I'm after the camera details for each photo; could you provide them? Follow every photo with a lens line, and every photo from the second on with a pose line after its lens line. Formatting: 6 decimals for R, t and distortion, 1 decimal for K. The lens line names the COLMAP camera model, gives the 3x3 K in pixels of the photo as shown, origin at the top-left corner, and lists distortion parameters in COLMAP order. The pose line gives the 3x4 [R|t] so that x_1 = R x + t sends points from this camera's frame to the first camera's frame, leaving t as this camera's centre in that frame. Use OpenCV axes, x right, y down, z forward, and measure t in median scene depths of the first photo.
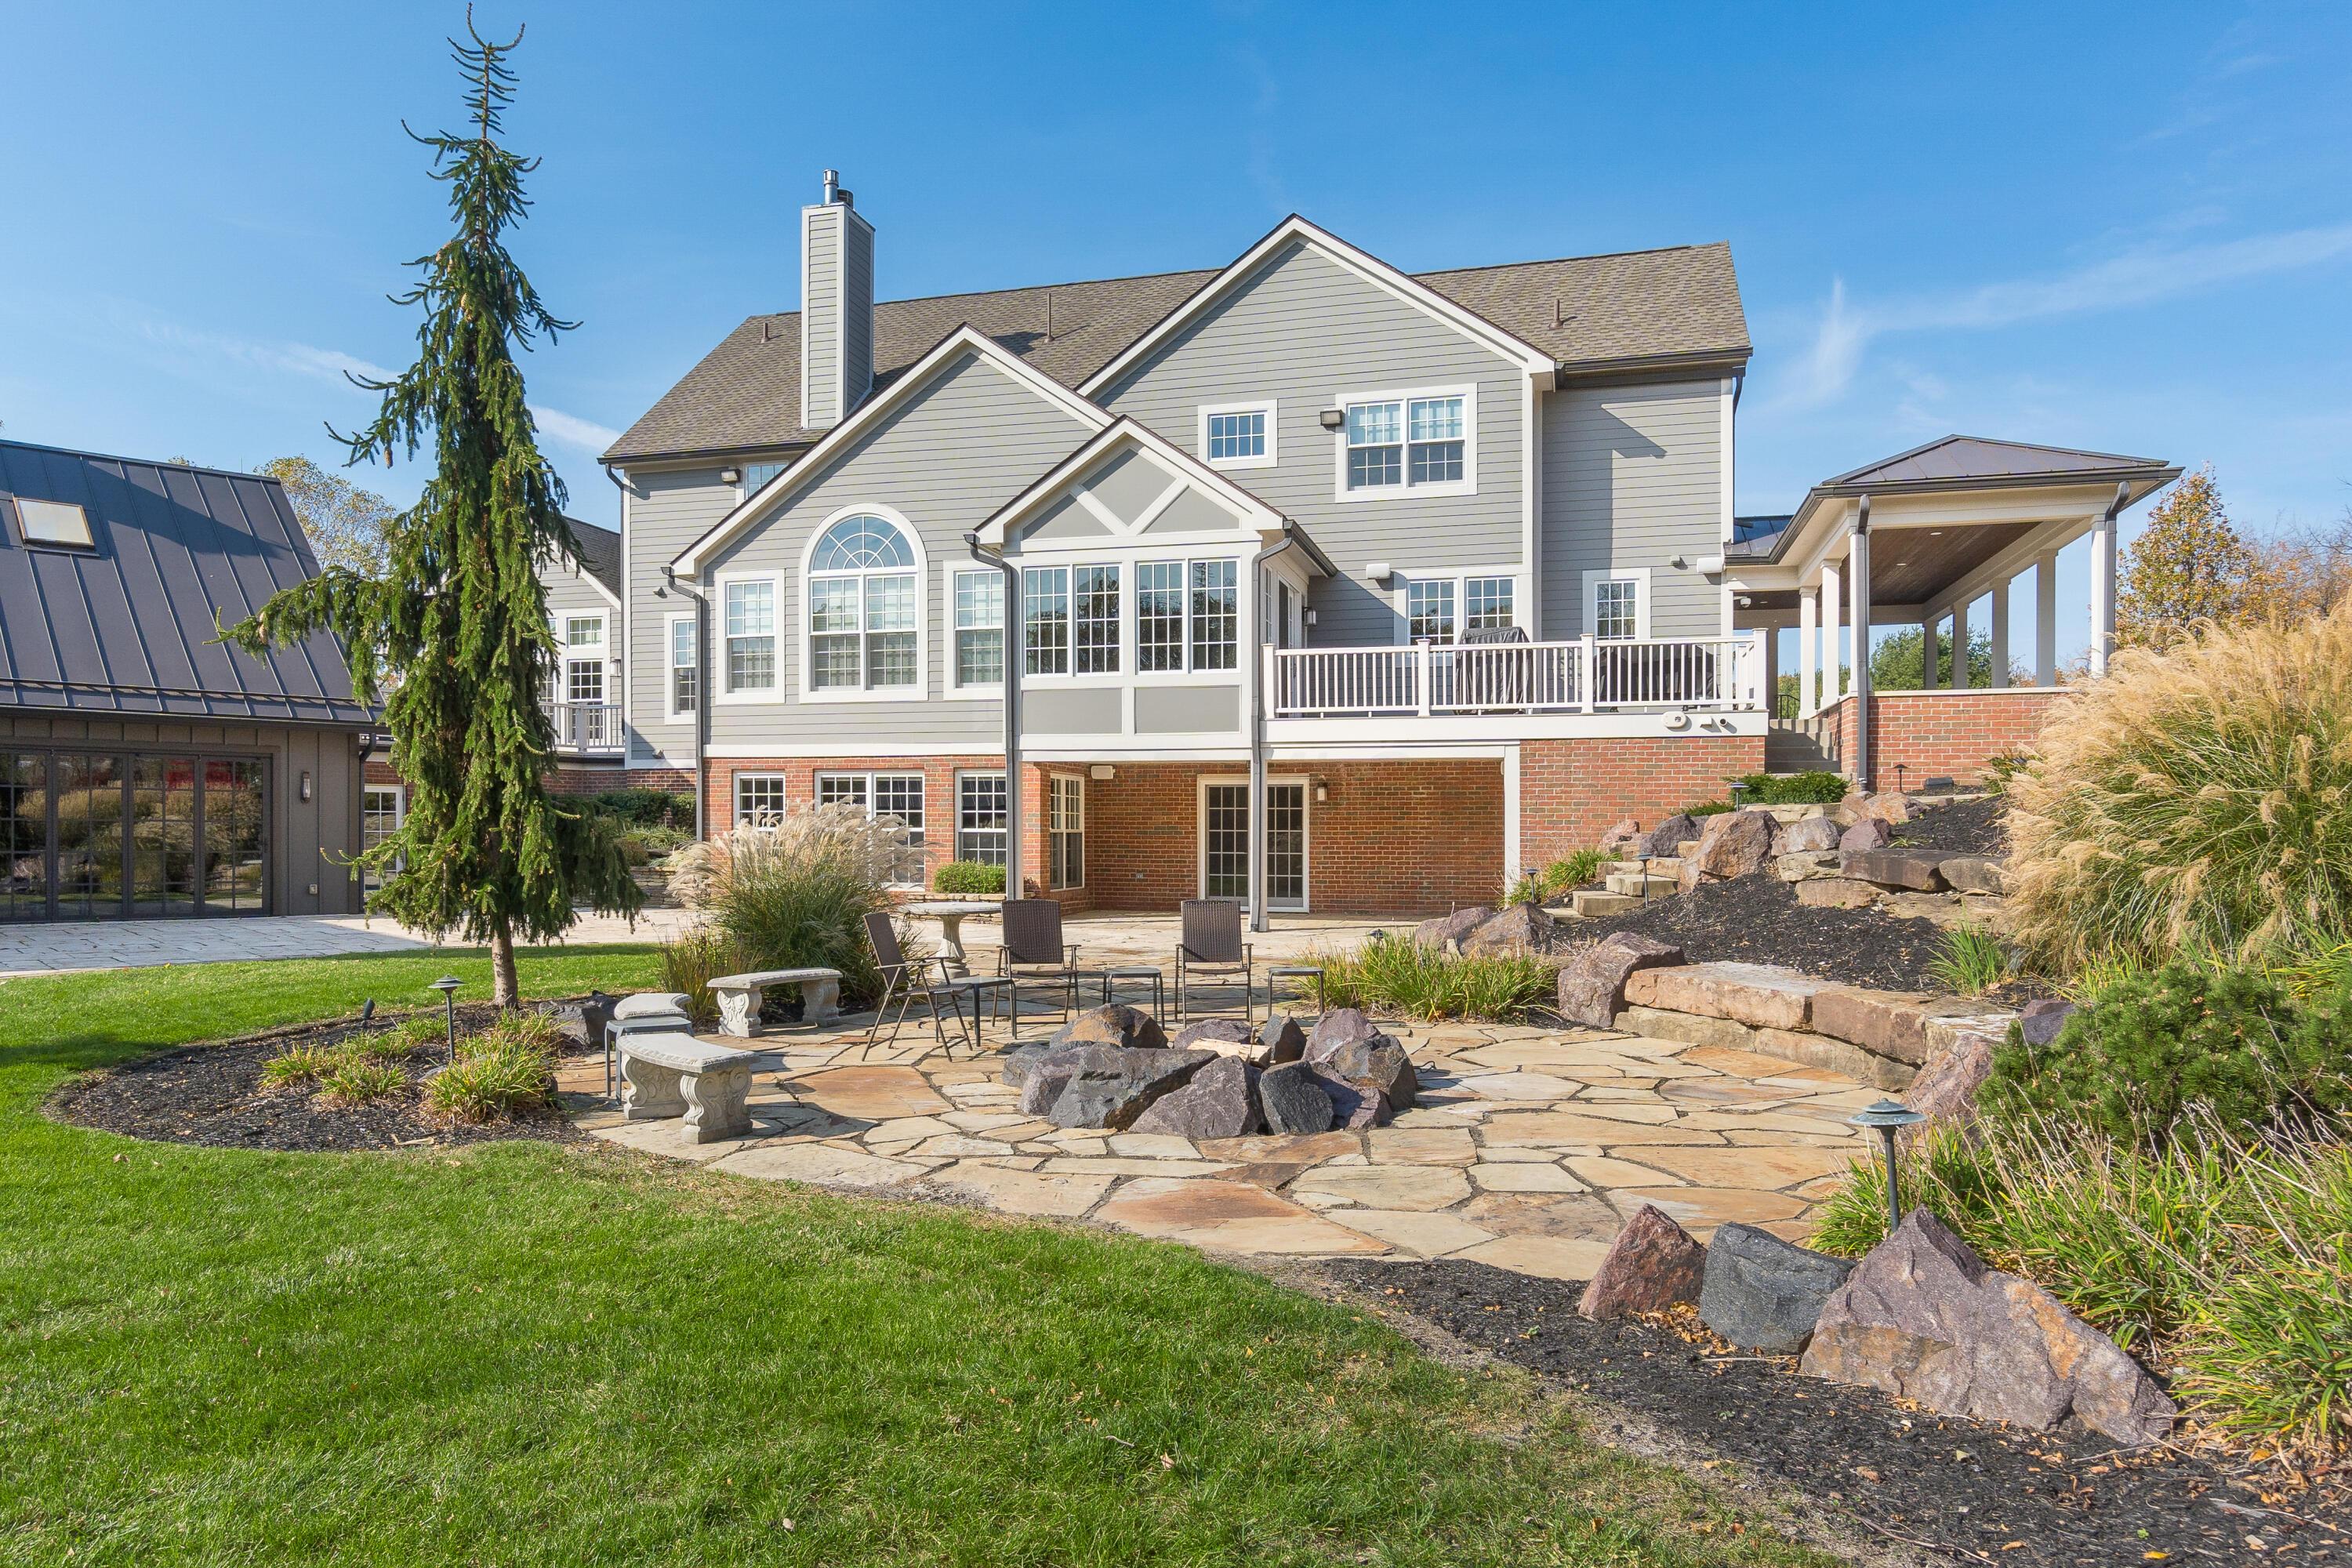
lens RADIAL K [[1511.5, 0, 1150.6], [0, 1511.5, 815.8], [0, 0, 1]] dist [0.000024, -0.020278]
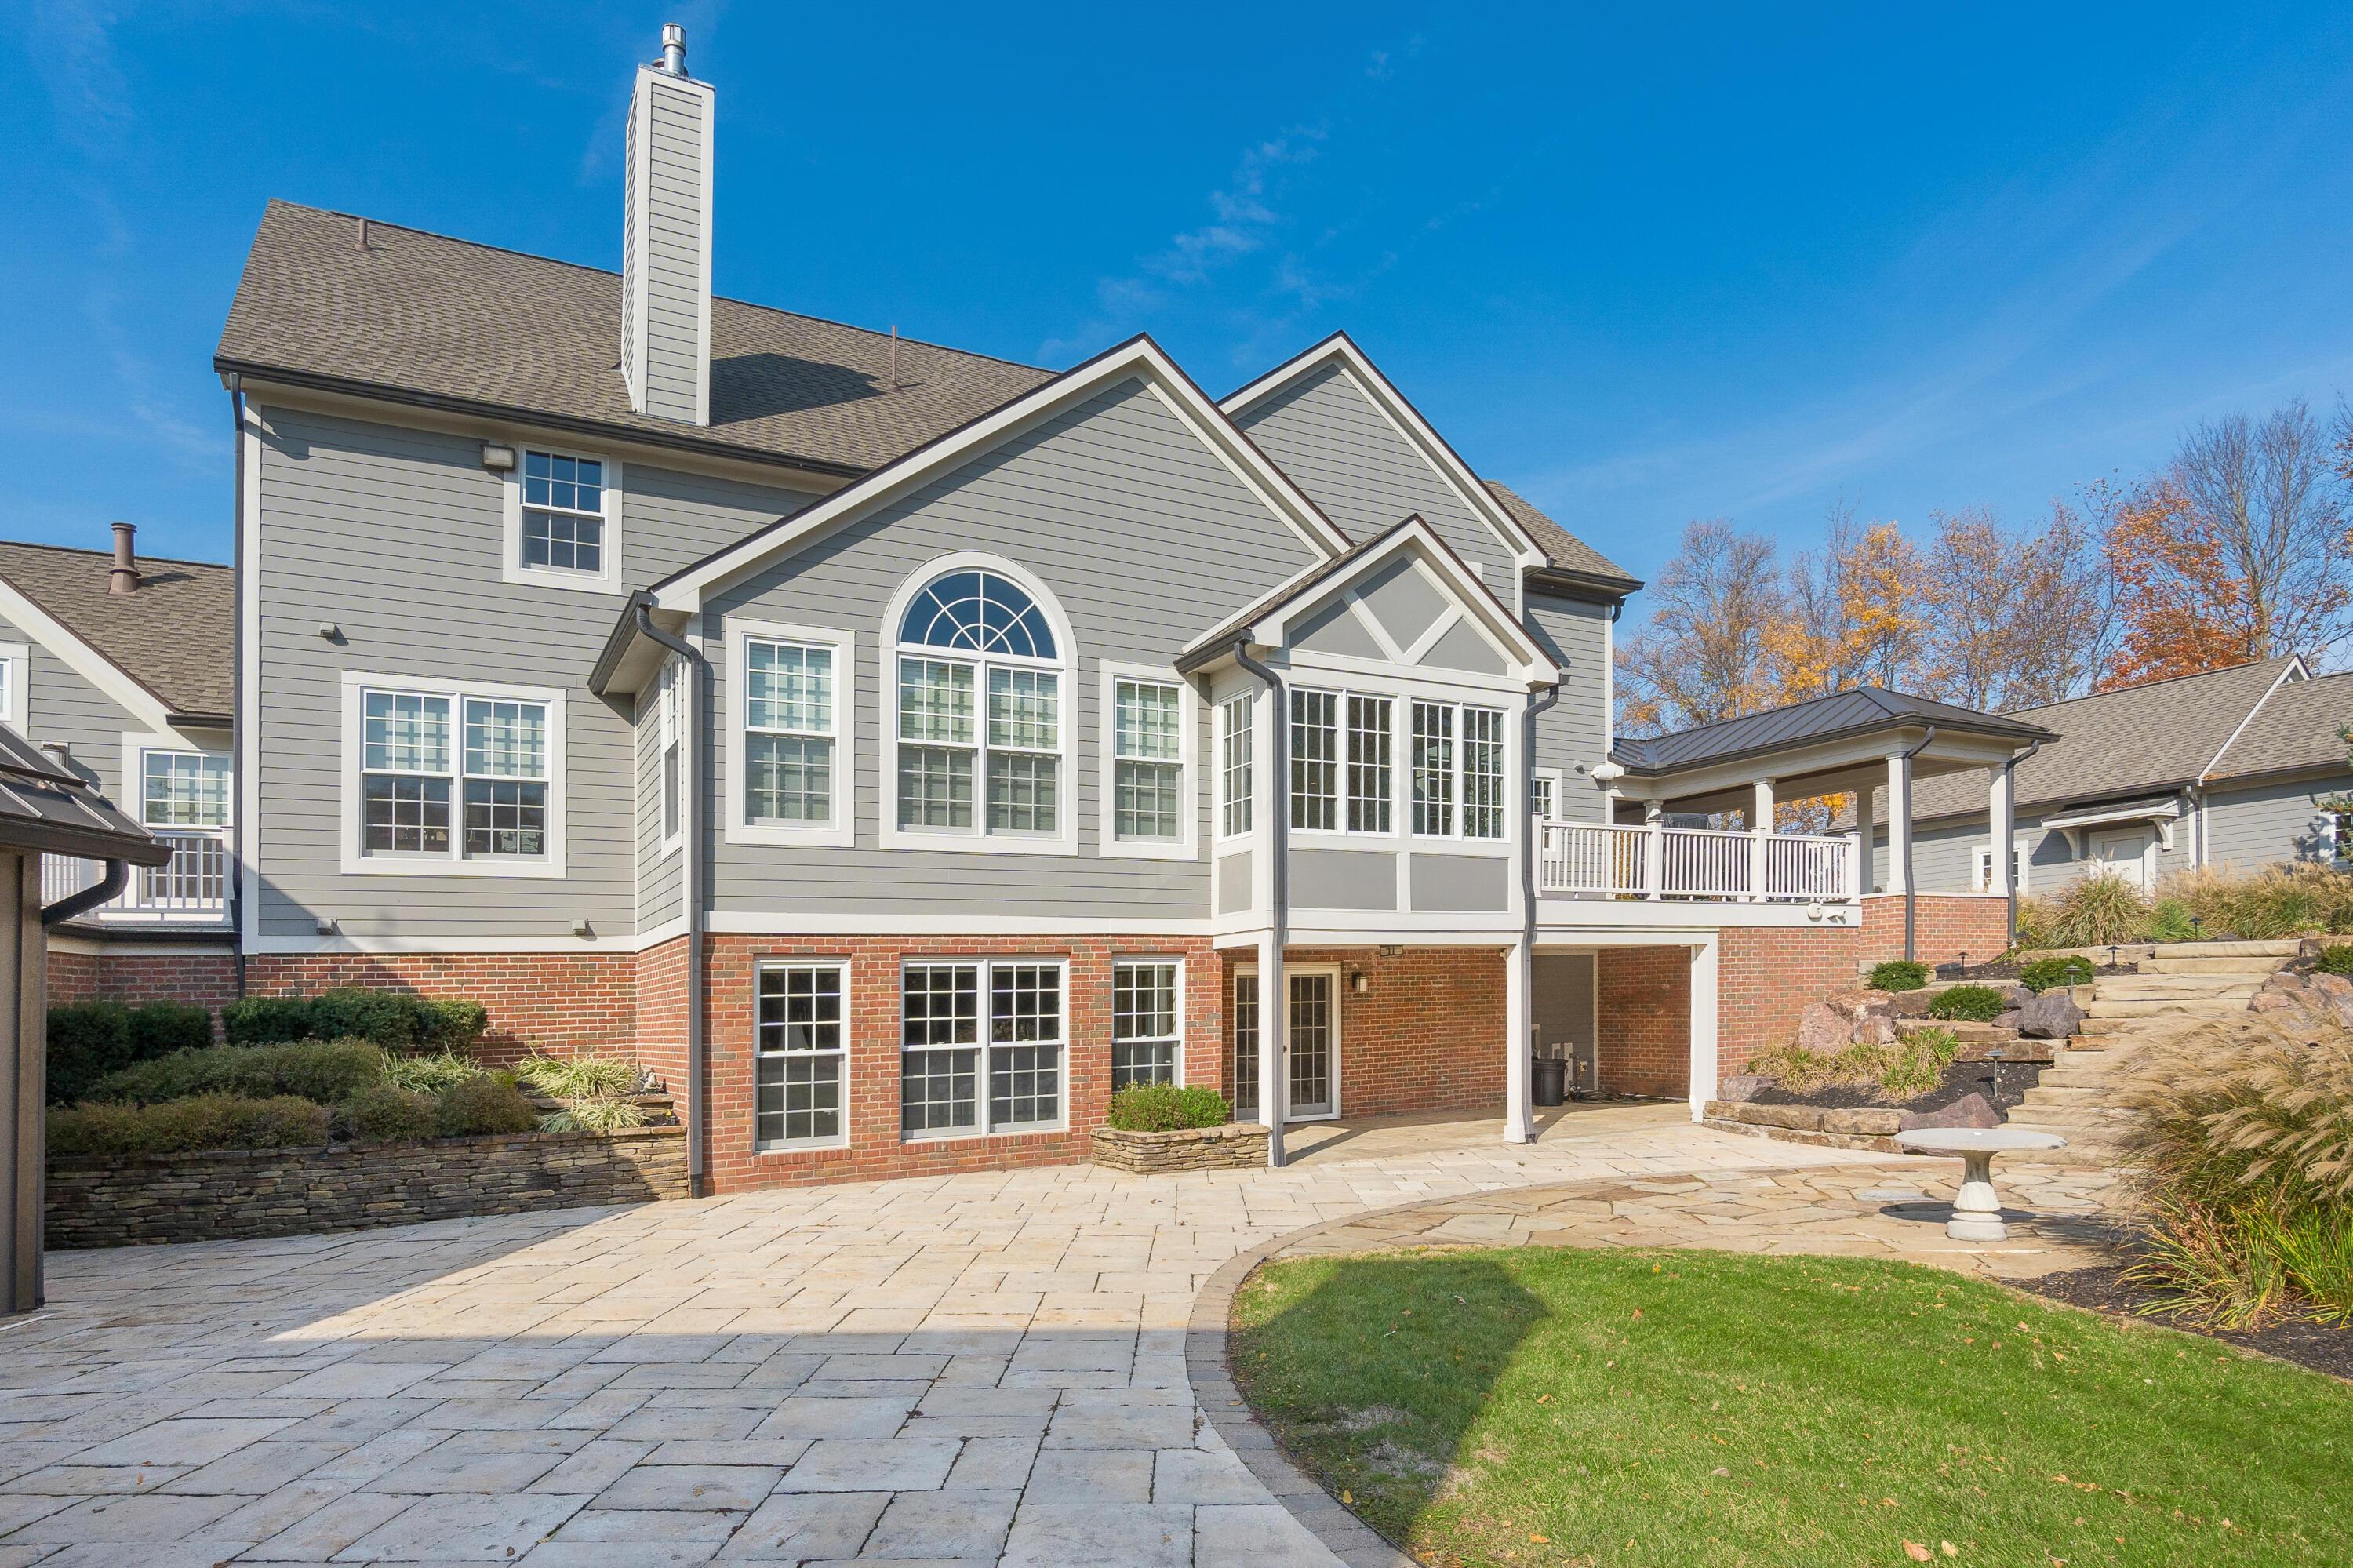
lens RADIAL K [[1368.6, 0, 1142.0], [0, 1368.6, 940.1], [0, 0, 1]] dist [-0.001877, -0.002297]
pose [[0.702827, 0.011452, 0.711268, -0.590361], [0.022213, 0.999030, -0.038034, -0.013481], [-0.711014, 0.042531, 0.701891, 0.557823]]
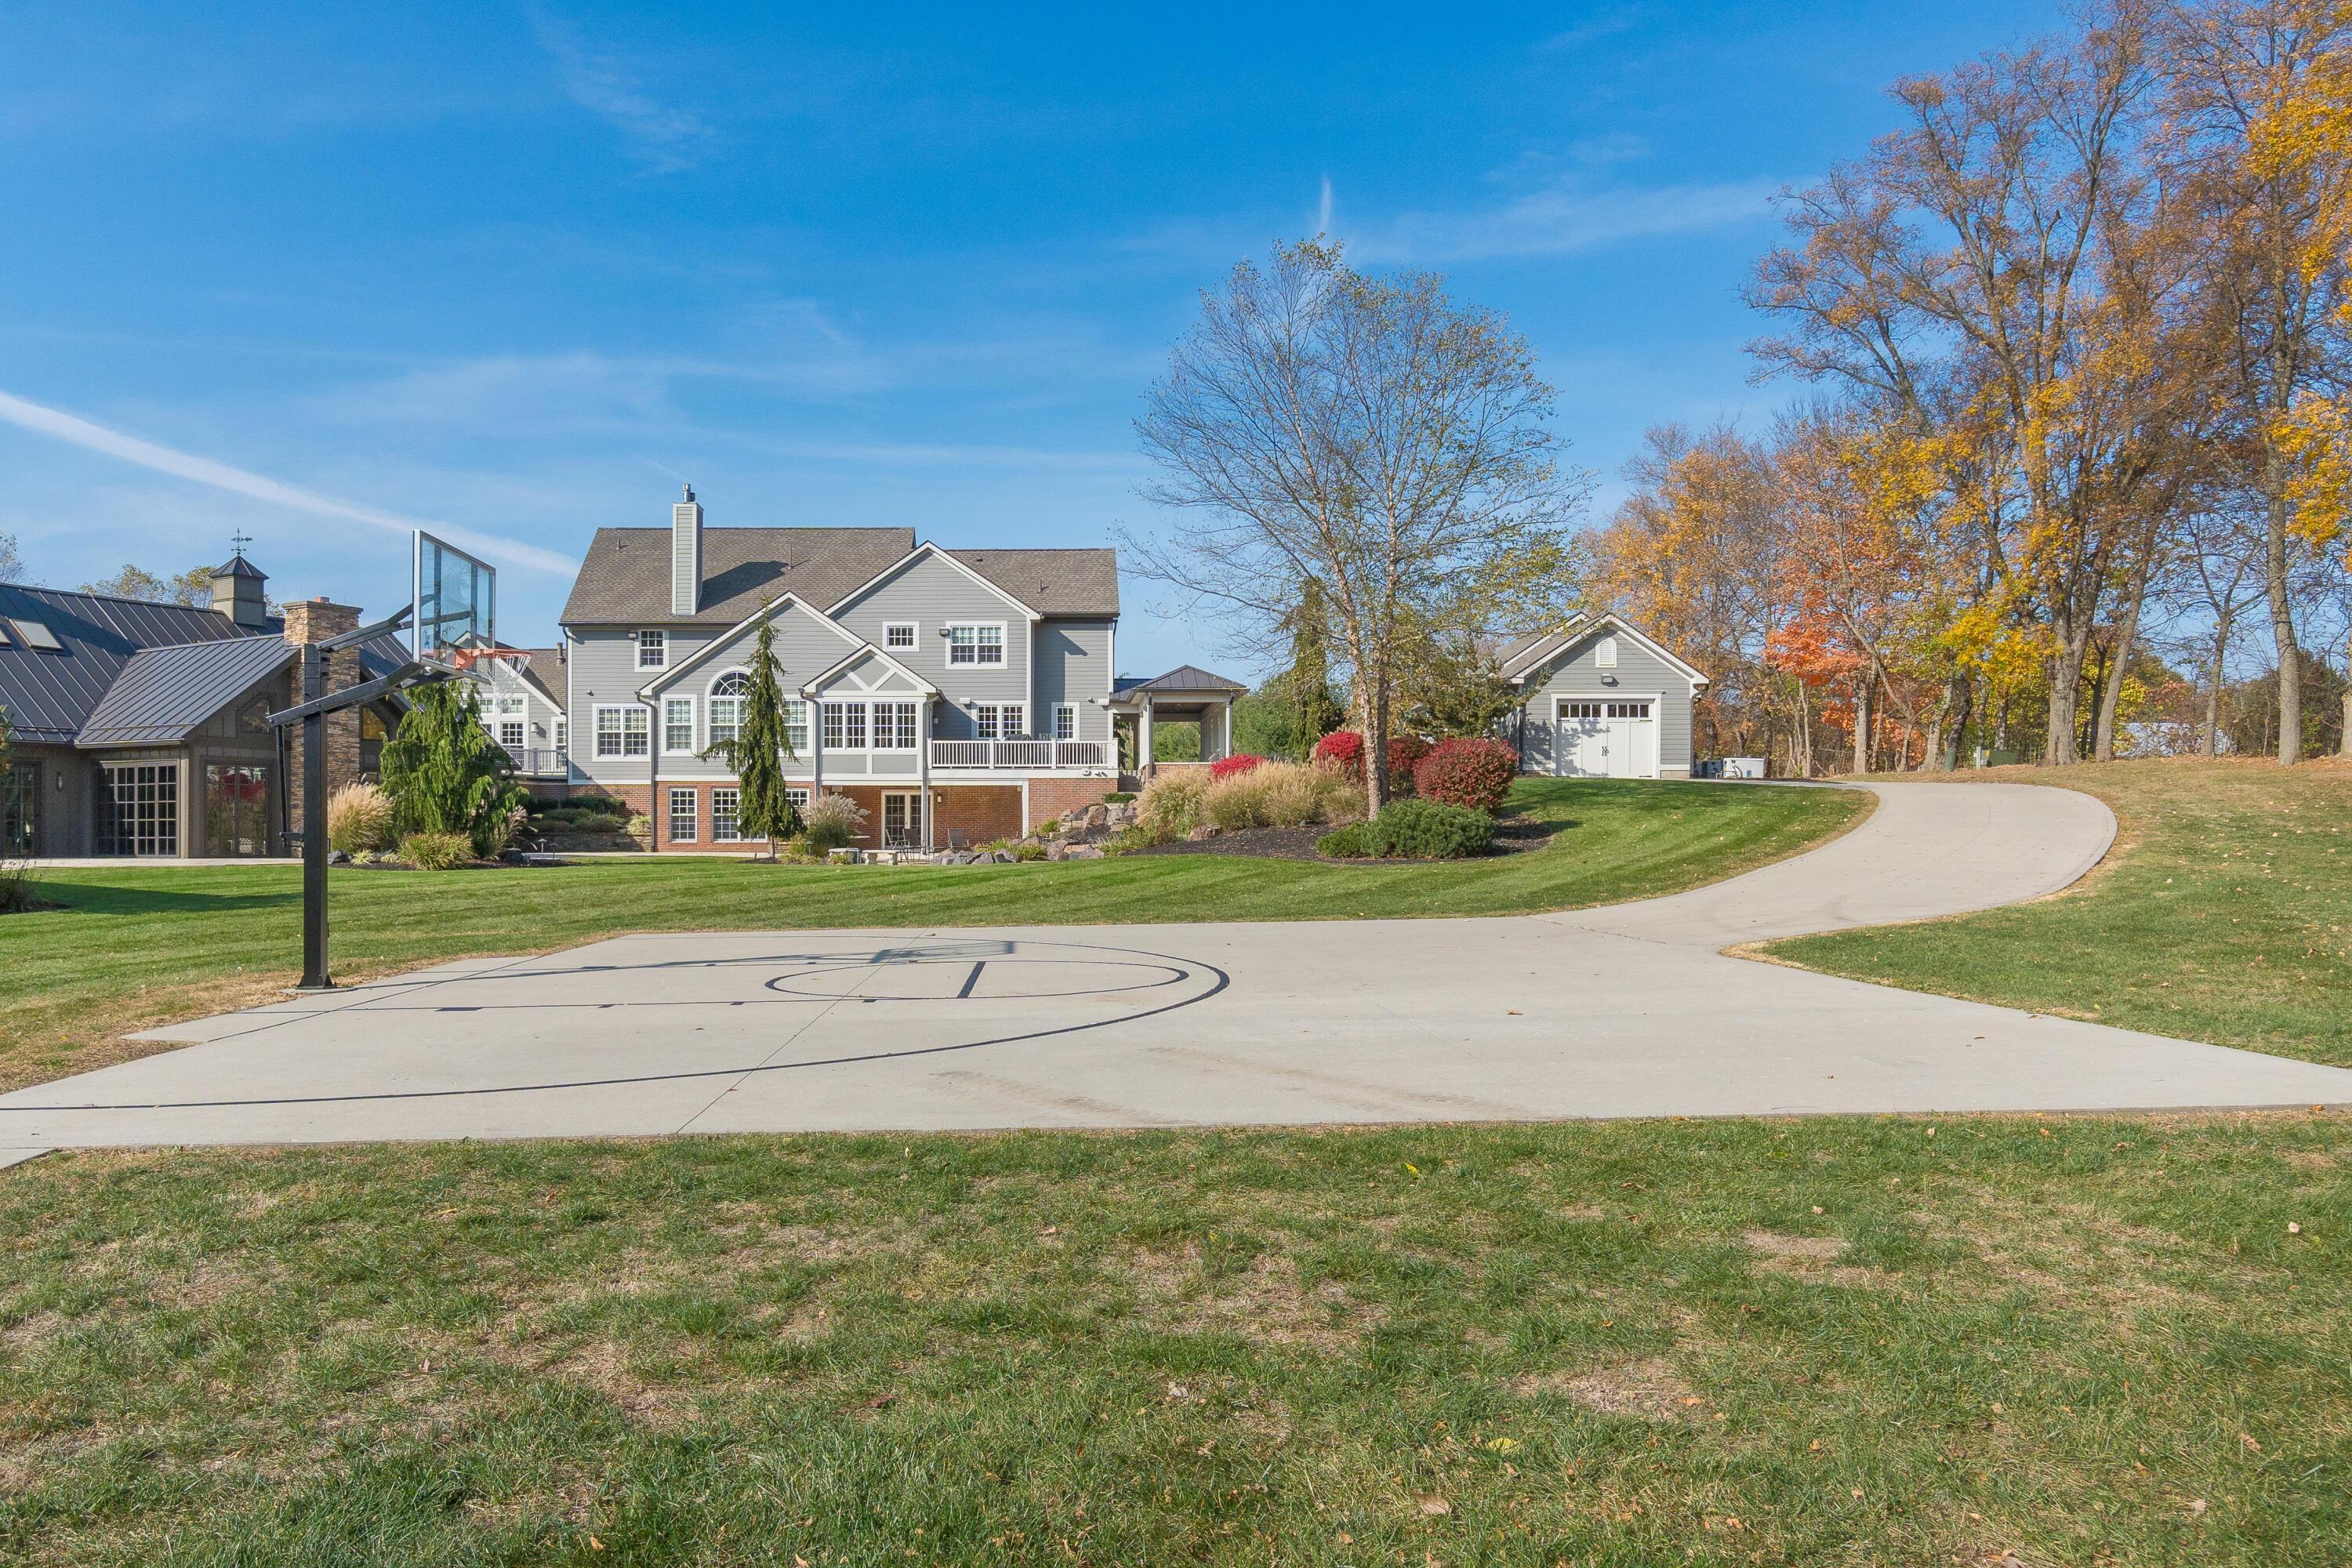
lens RADIAL K [[1852.4, 0, 1049.5], [0, 1852.4, 758.9], [0, 0, 1]] dist [-0.005684, -0.000037]
pose [[0.960618, 0.008711, 0.277737, -0.523292], [0.000598, 0.999441, -0.033414, 0.019023], [-0.277873, 0.032264, 0.960076, -1.785473]]
